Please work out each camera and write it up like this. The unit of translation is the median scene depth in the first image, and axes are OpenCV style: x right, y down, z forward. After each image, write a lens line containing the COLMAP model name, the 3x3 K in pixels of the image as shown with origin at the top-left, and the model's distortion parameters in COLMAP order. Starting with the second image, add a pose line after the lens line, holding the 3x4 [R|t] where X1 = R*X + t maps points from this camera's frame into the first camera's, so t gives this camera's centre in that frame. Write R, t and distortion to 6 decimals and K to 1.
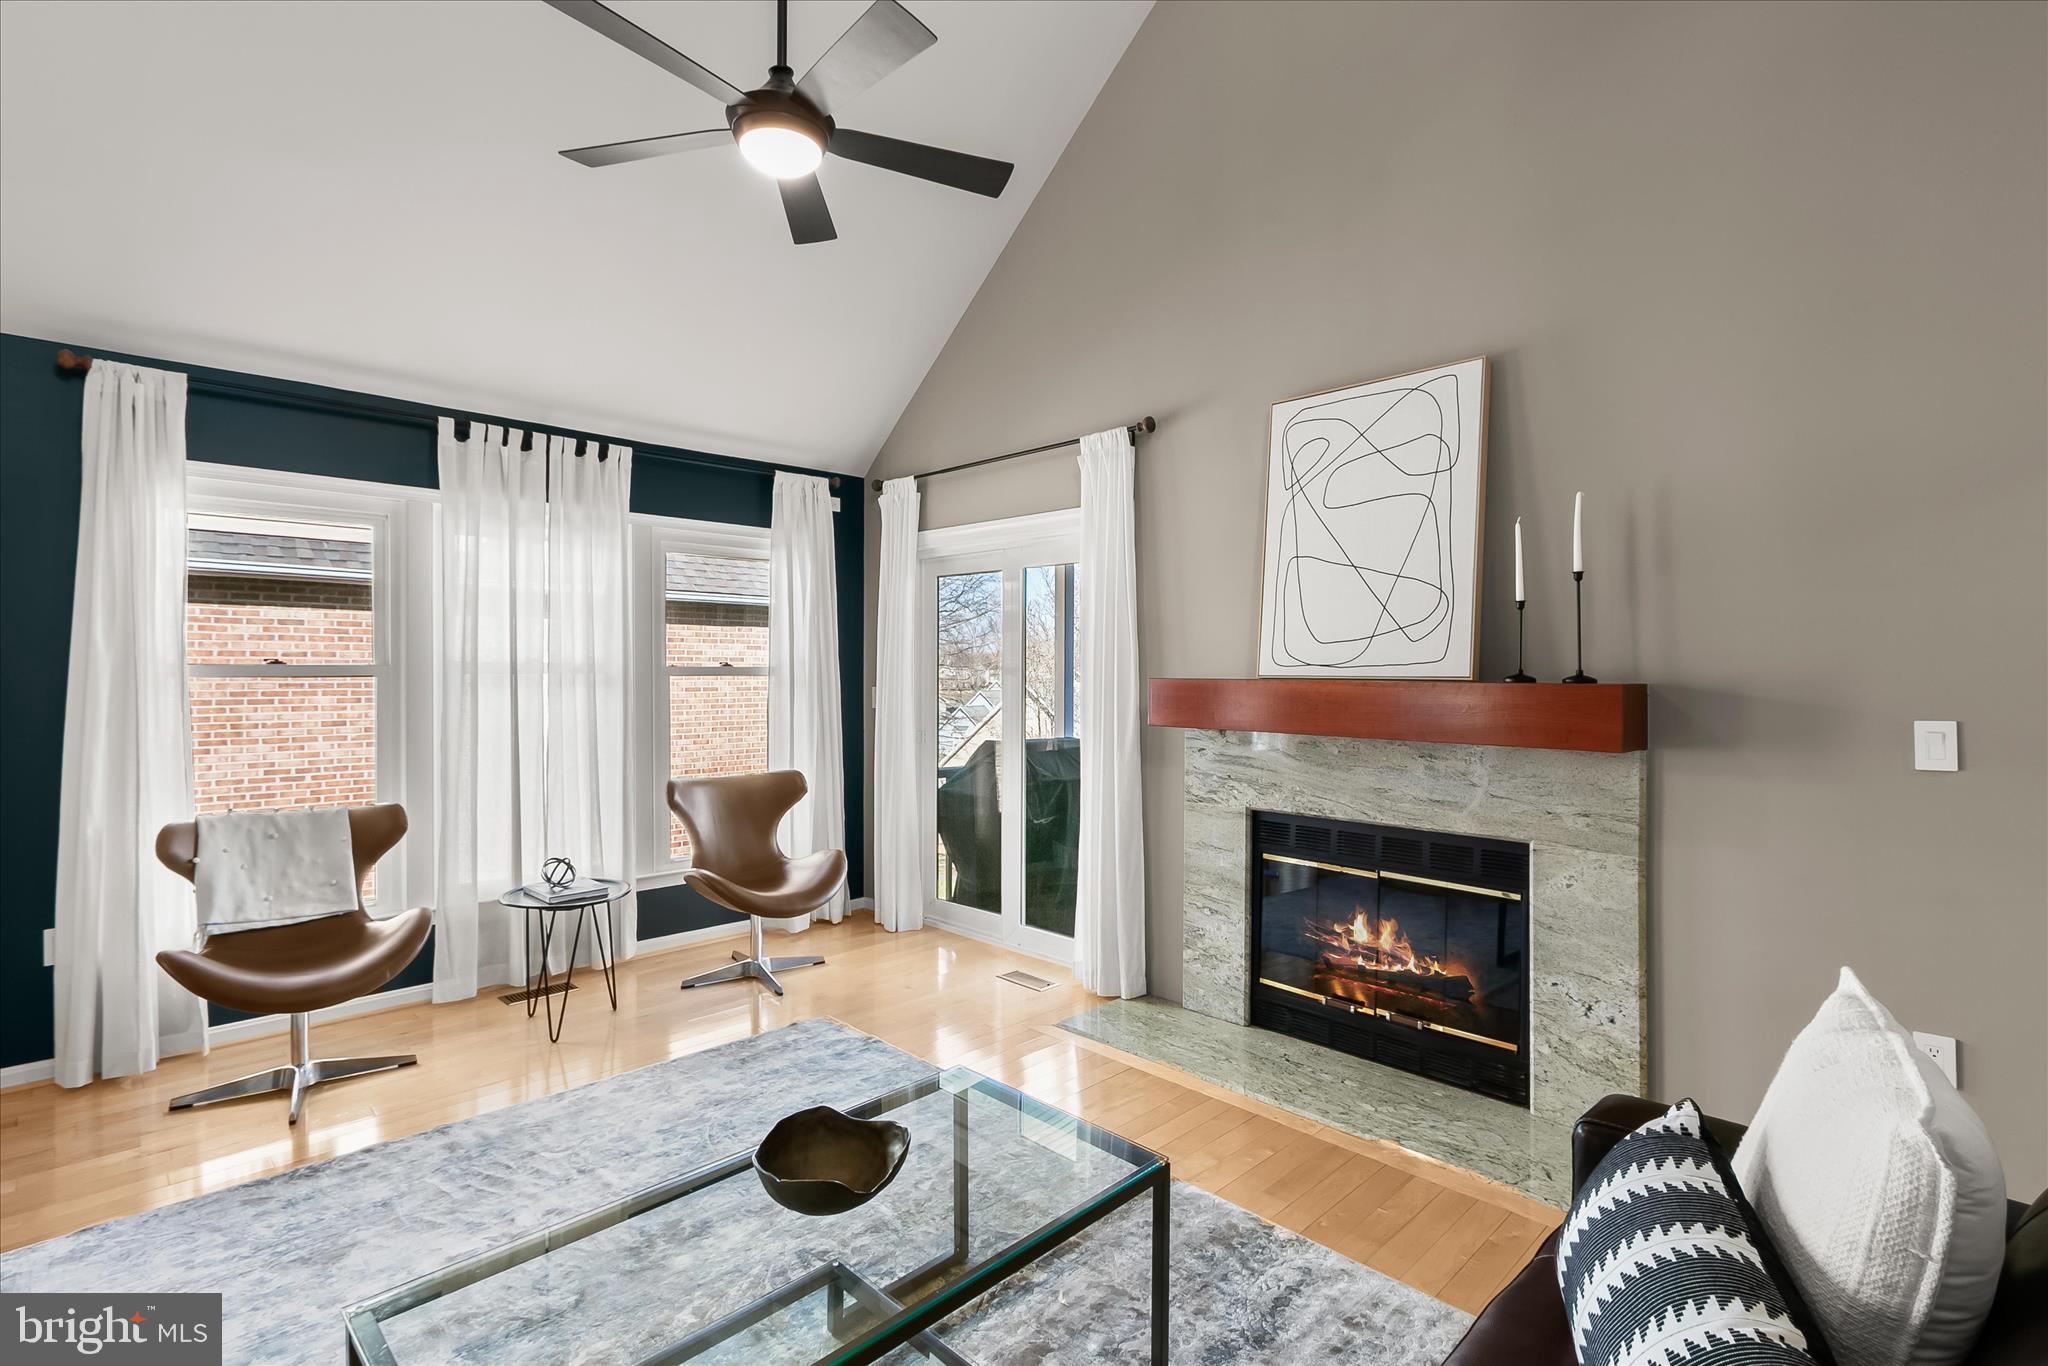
lens RADIAL K [[963.4, 0, 1028.2], [0, 963.4, 675.8], [0, 0, 1]] dist [0.003641, 0.000000]
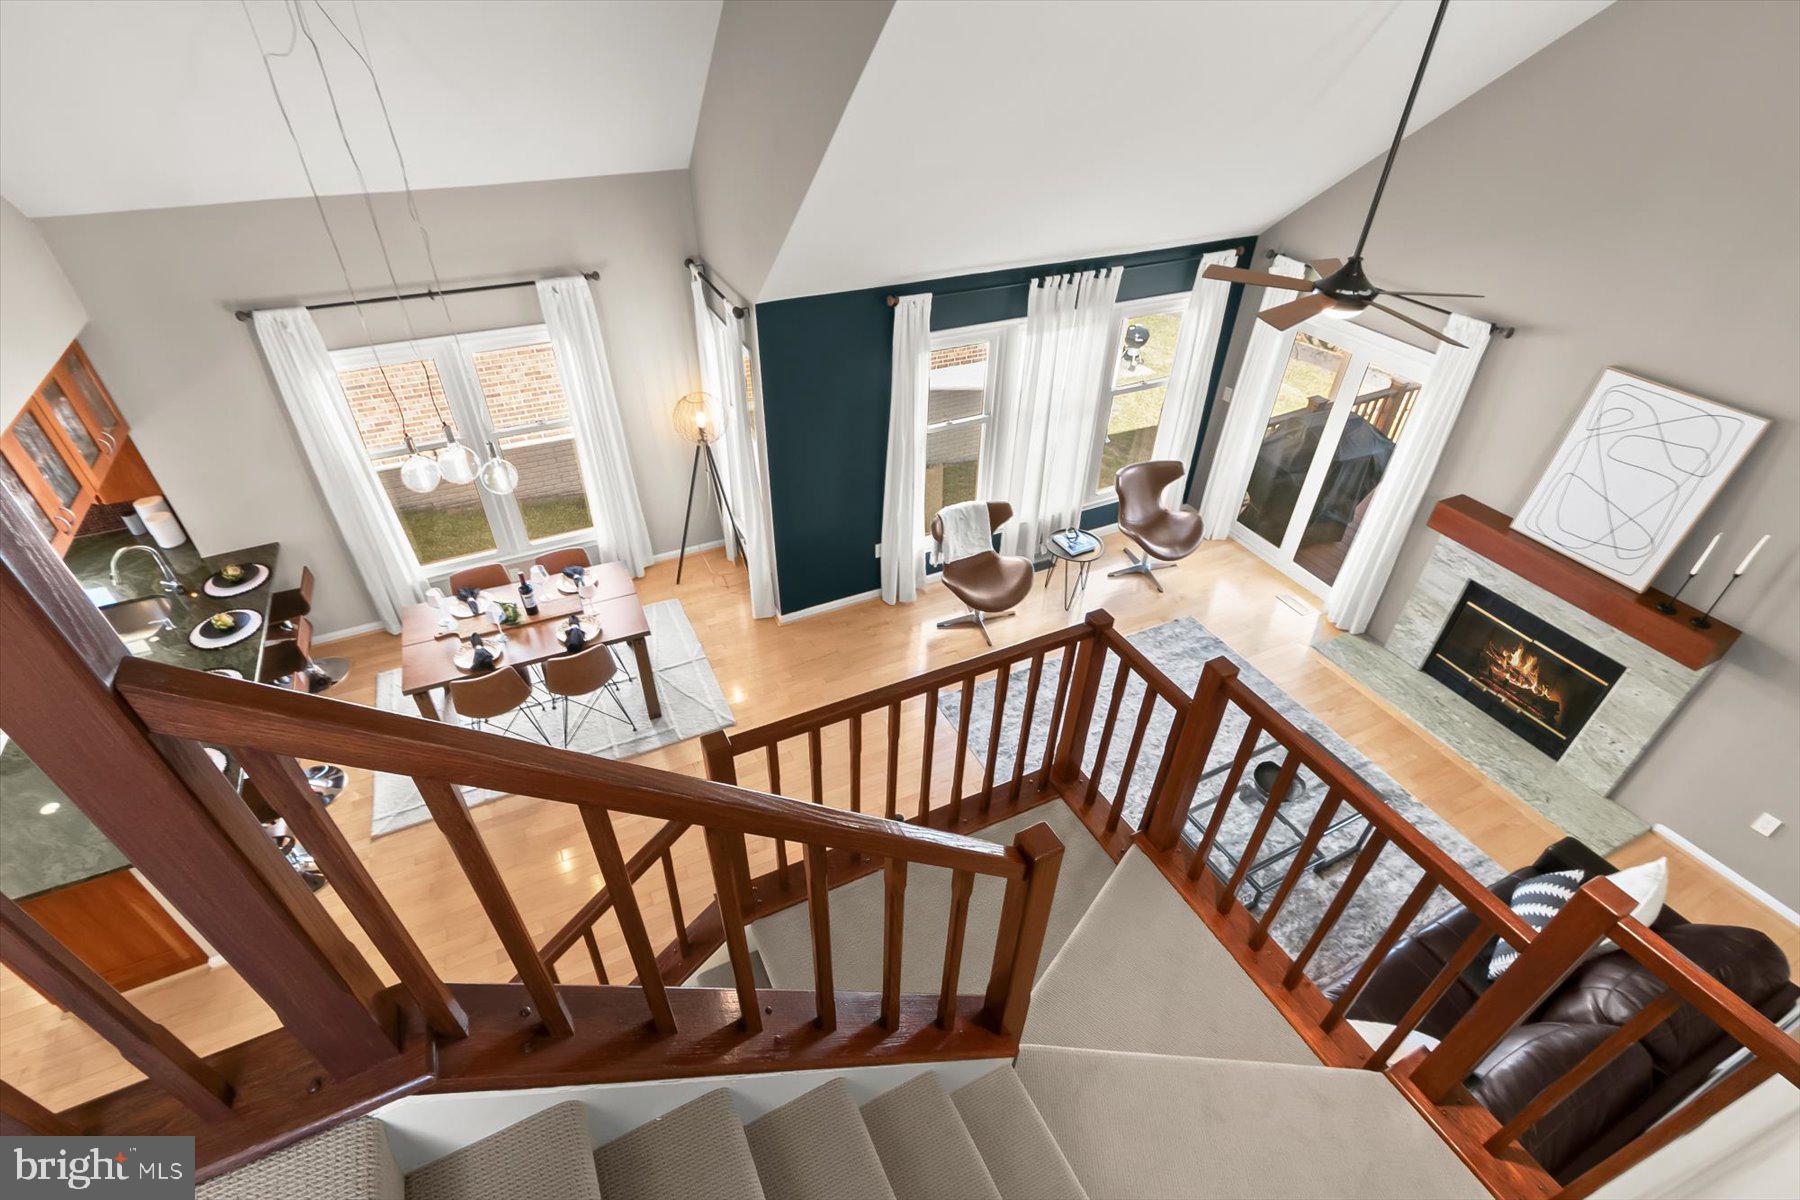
lens RADIAL K [[821.6, 0, 903.2], [0, 821.6, 621.9], [0, 0, 1]] dist [0.001610, 0.000118]
pose [[0.948035, 0.207753, -0.240973, -0.410061], [-0.018880, 0.792783, 0.609211, -0.758269], [0.317605, -0.573004, 0.755509, -0.557409]]
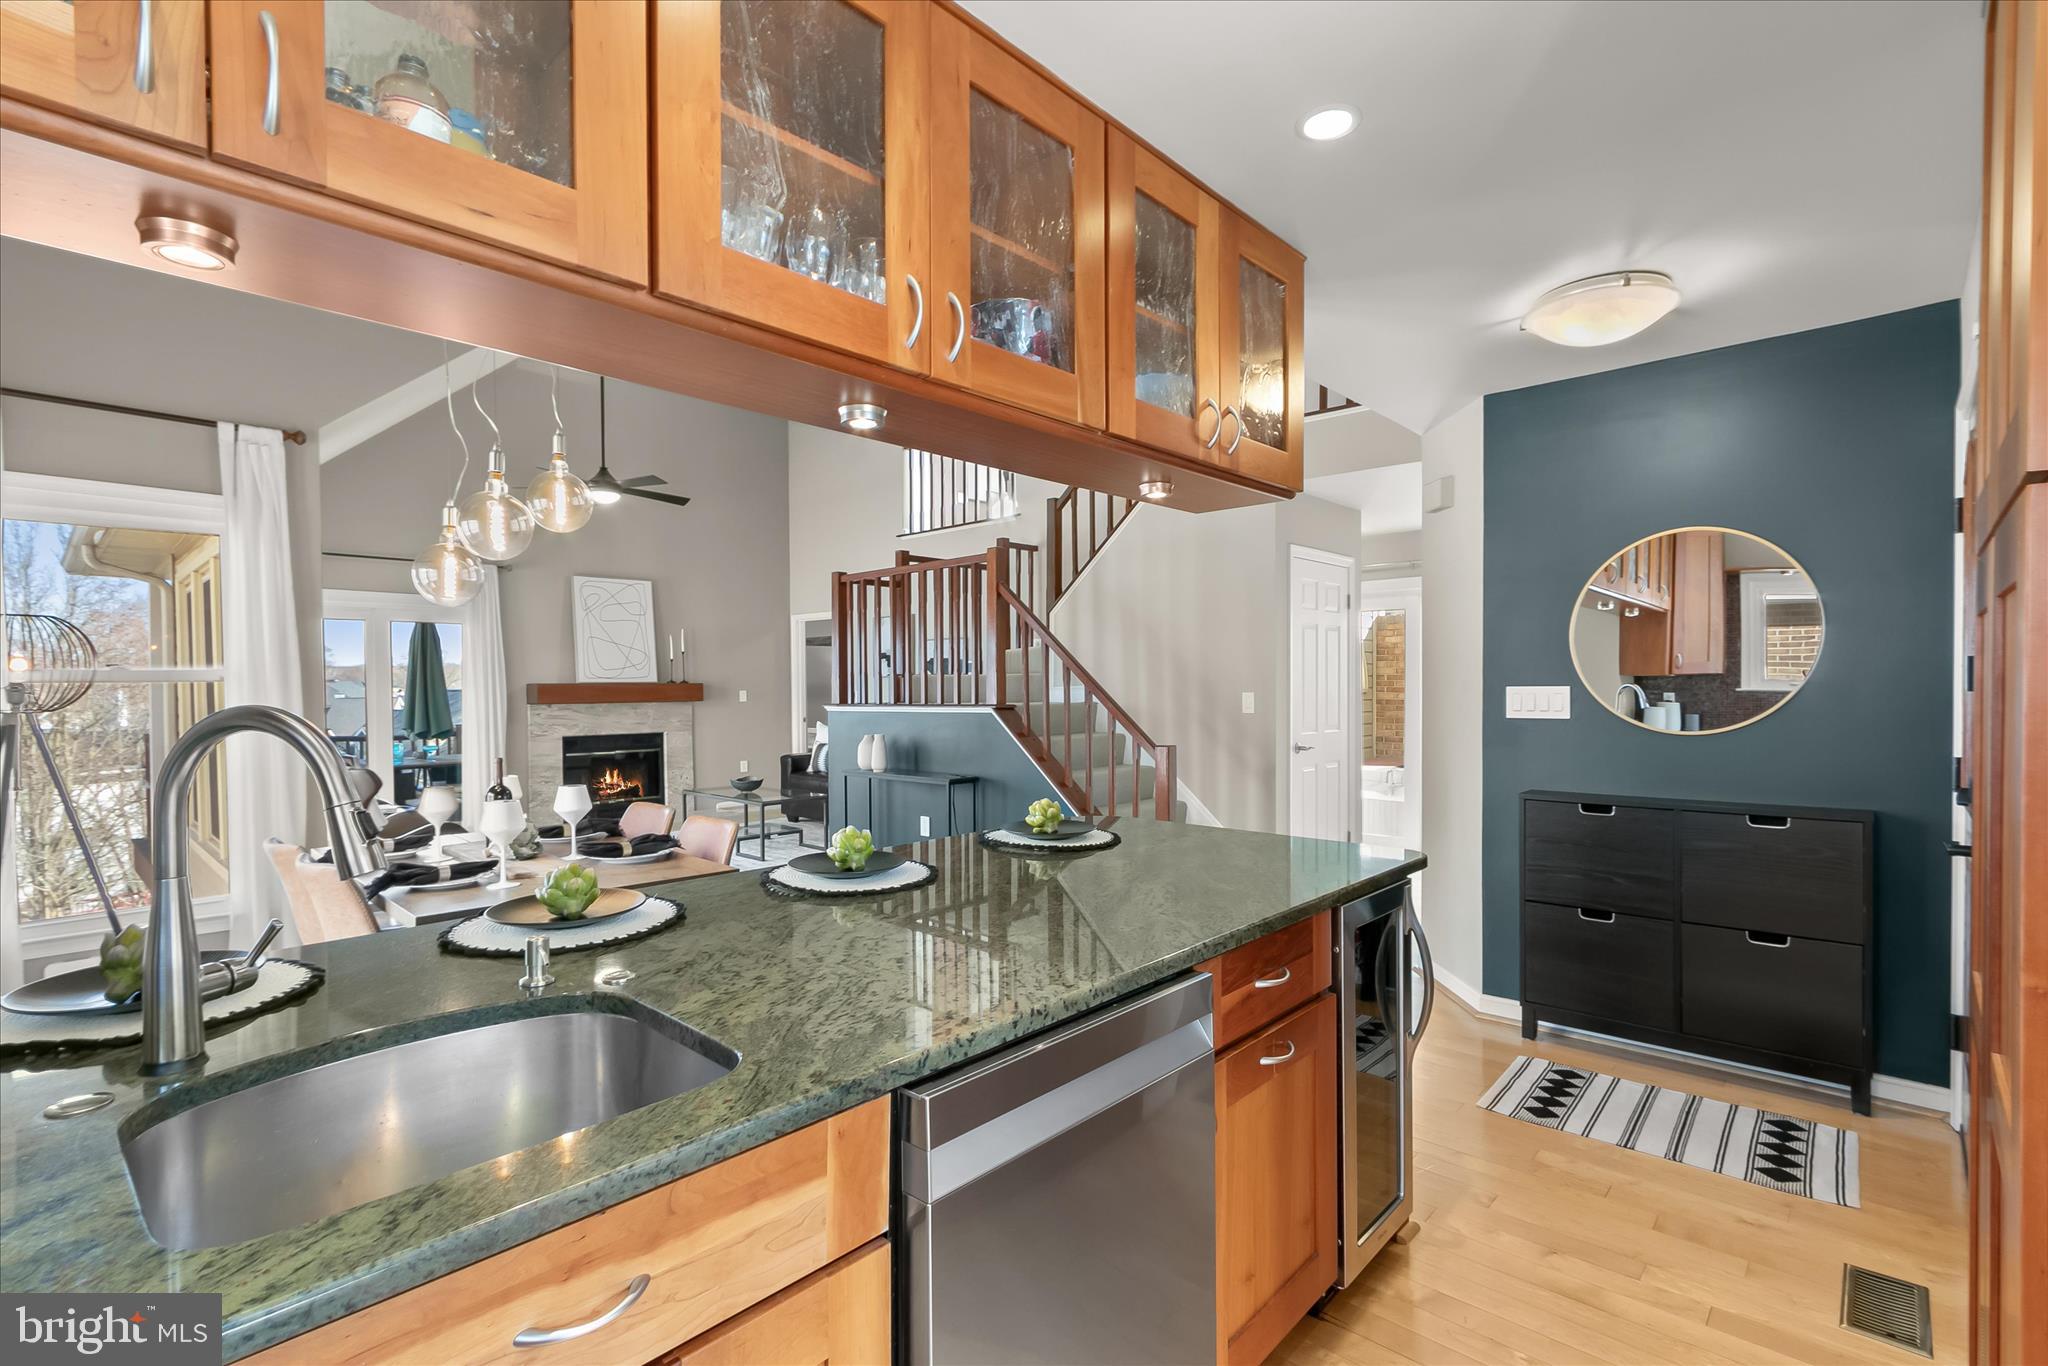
lens RADIAL K [[921.9, 0, 1021.2], [0, 921.9, 693.0], [0, 0, 1]] dist [0.031439, -0.027342]
pose [[-0.022017, -0.011880, 0.999687, -2.327970], [0.016491, 0.999789, 0.012244, 0.018966], [-0.999622, 0.016755, -0.021816, -0.129654]]
